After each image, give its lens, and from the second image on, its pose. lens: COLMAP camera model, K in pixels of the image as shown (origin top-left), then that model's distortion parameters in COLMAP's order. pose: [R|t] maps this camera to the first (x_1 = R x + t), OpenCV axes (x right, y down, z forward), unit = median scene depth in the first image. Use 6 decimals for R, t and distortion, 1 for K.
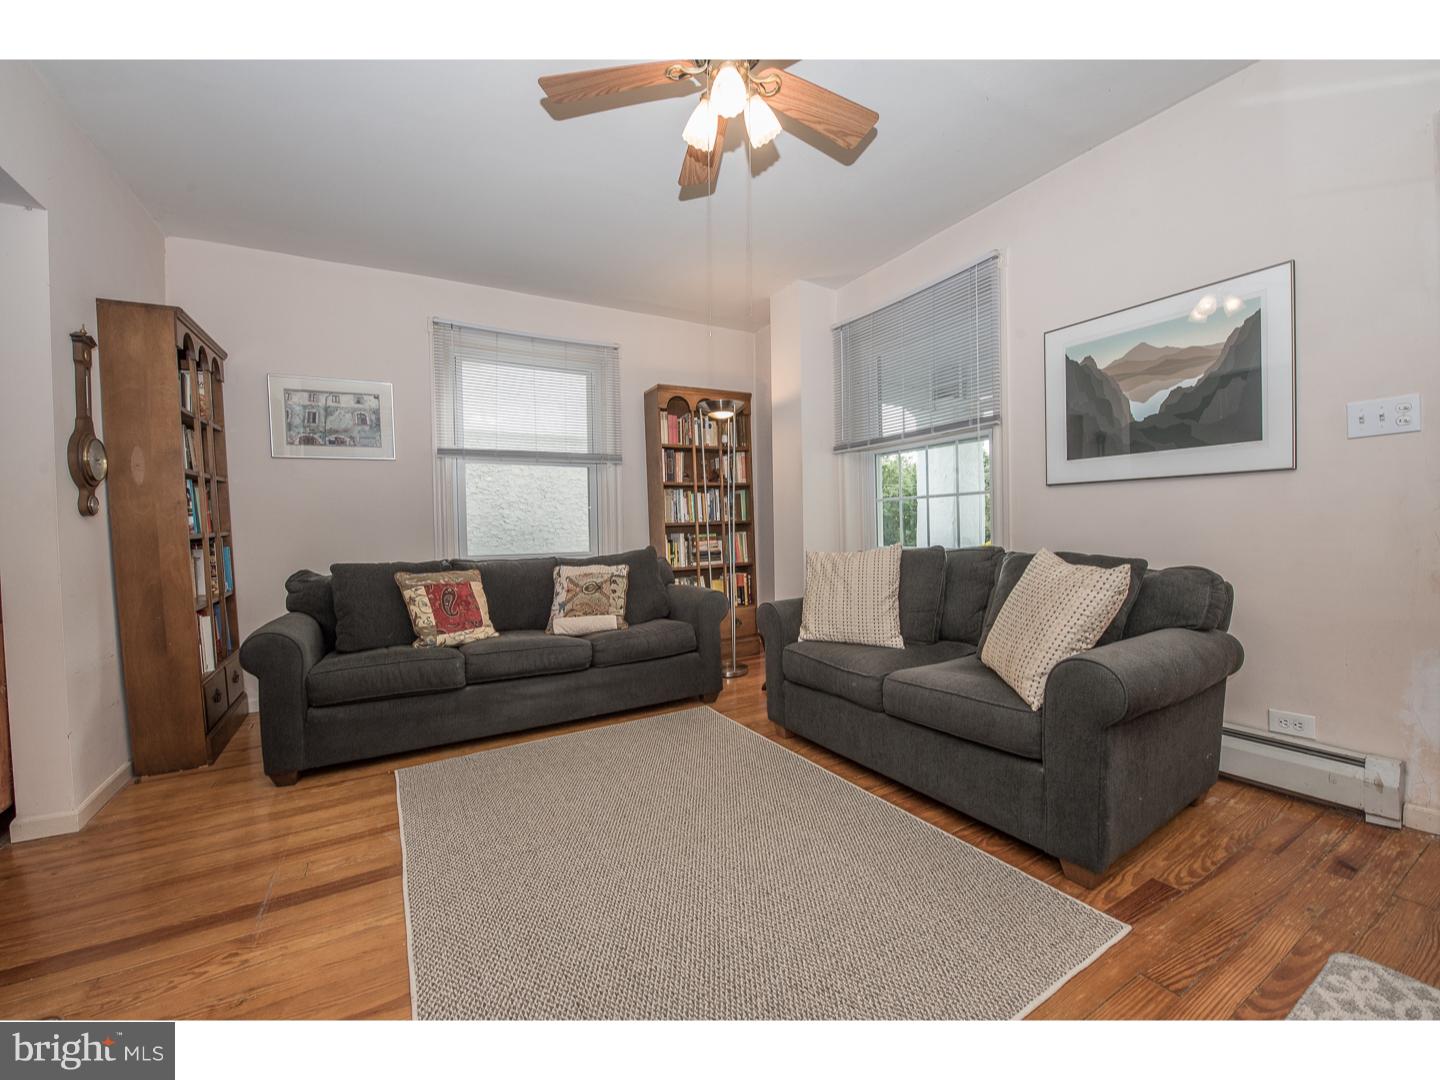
lens RADIAL K [[572.7, 0, 722.2], [0, 572.7, 541.1], [0, 0, 1]] dist [-0.017916, -0.000569]
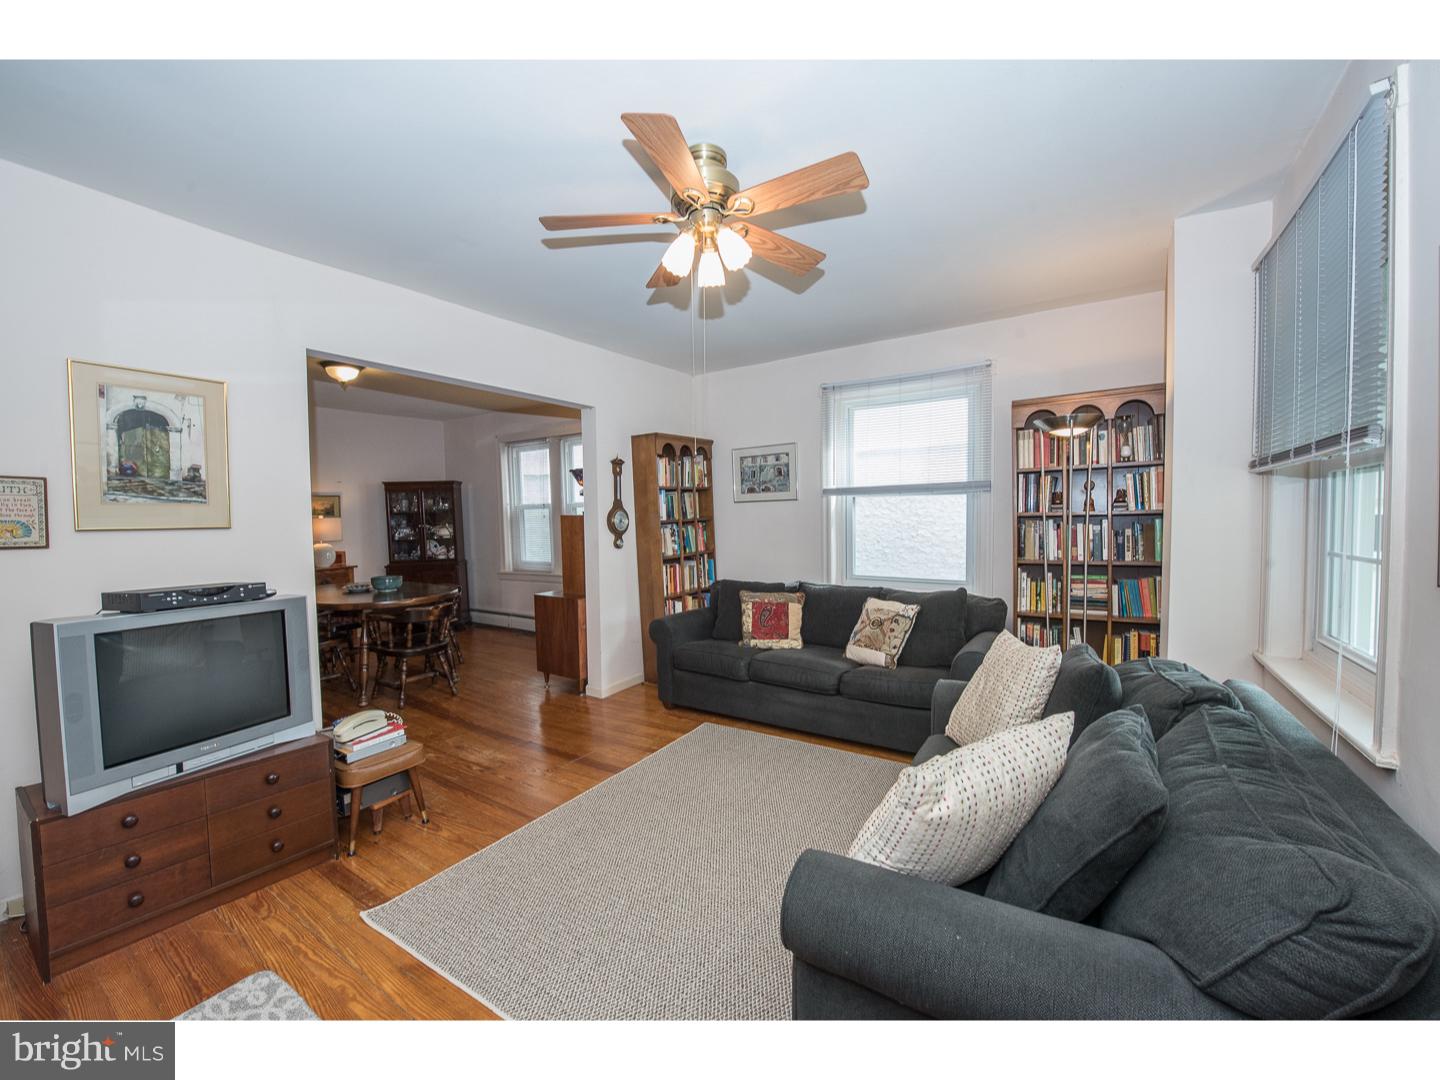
lens RADIAL K [[572.7, 0, 725.2], [0, 572.7, 544.8], [0, 0, 1]] dist [-0.017916, -0.000569]
pose [[0.451154, 0.057837, -0.890570, 0.588857], [-0.019187, 0.998296, 0.055113, -0.118030], [0.892240, -0.007777, 0.451495, 0.267522]]
